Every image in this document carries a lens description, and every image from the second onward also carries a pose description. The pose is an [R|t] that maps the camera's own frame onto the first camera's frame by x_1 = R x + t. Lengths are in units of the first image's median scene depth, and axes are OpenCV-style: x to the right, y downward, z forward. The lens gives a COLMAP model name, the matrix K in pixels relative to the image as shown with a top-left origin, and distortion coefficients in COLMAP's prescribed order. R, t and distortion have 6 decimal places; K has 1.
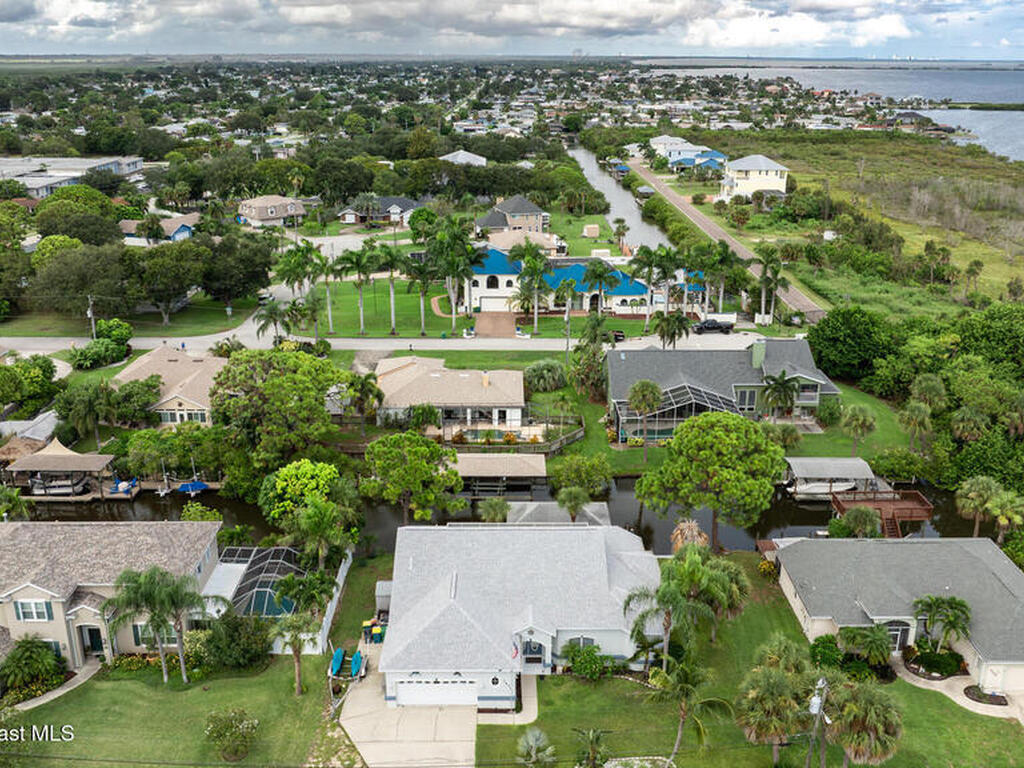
lens RADIAL K [[954.3, 0, 519.5], [0, 954.3, 382.3], [0, 0, 1]] dist [-0.017589, -0.009771]
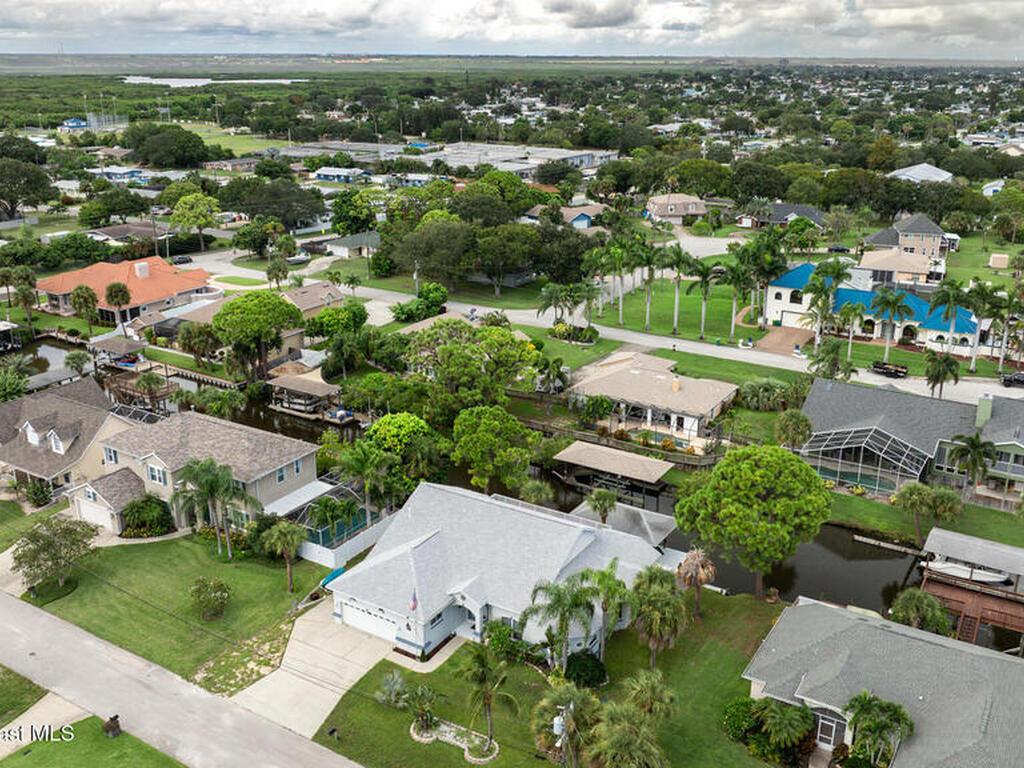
lens RADIAL K [[954.3, 0, 519.5], [0, 954.3, 382.3], [0, 0, 1]] dist [-0.017589, -0.009771]
pose [[0.847165, 0.172787, -0.502451, 0.249517], [-0.174309, 0.983690, 0.044383, -0.015829], [0.501925, 0.049982, 0.863466, 0.040339]]
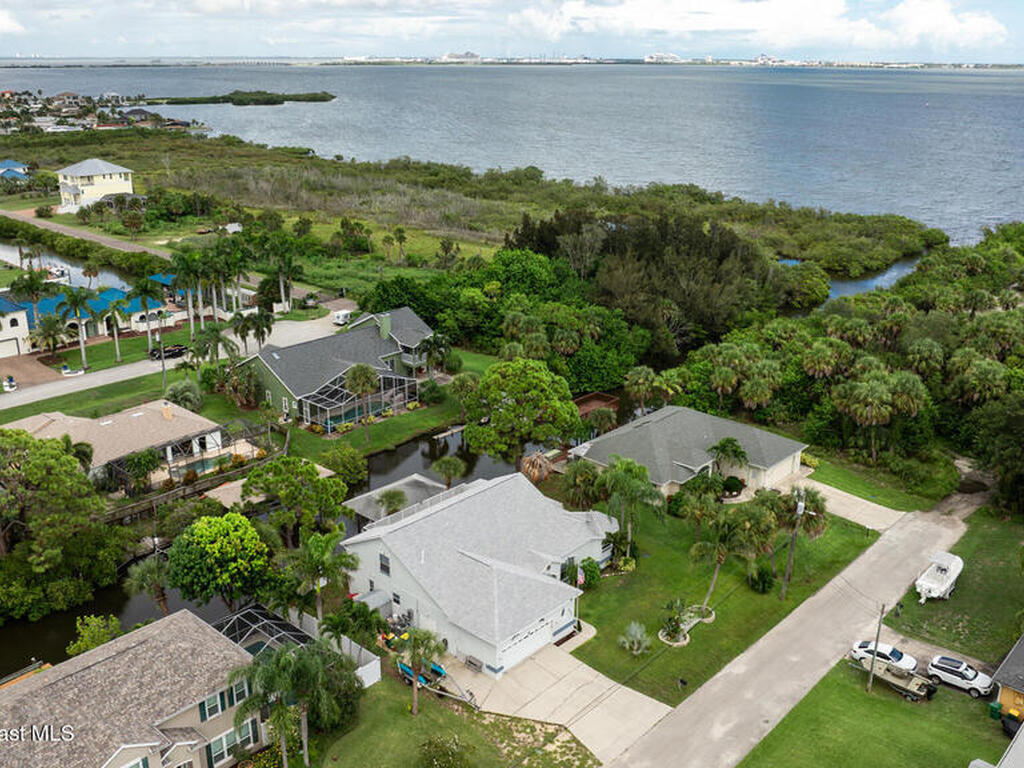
lens RADIAL K [[954.3, 0, 519.5], [0, 954.3, 382.3], [0, 0, 1]] dist [-0.017589, -0.009771]
pose [[0.679762, -0.237947, 0.693761, -0.329220], [0.236061, 0.966557, 0.100213, -0.031976], [-0.694405, 0.095649, 0.713199, 0.086544]]
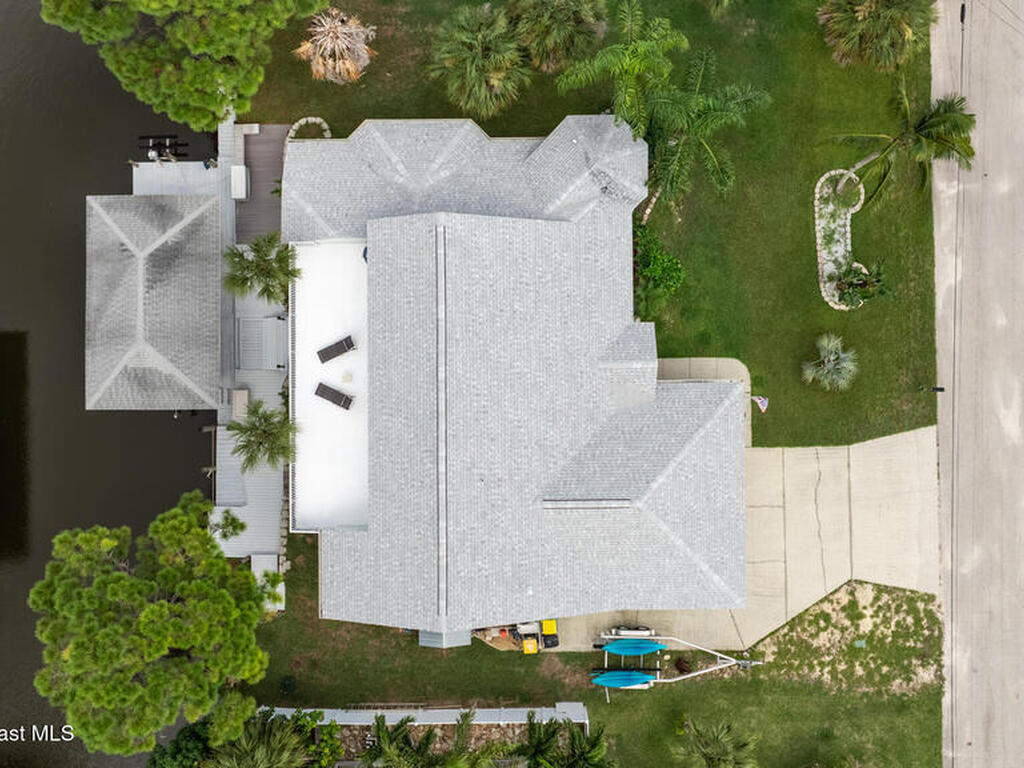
lens RADIAL K [[954.3, 0, 519.5], [0, 954.3, 382.3], [0, 0, 1]] dist [-0.017589, -0.009771]
pose [[0.003014, -0.999830, 0.018177, -0.004729], [0.324878, 0.018170, 0.945581, -0.144077], [-0.945751, 0.003055, 0.324878, 0.390465]]
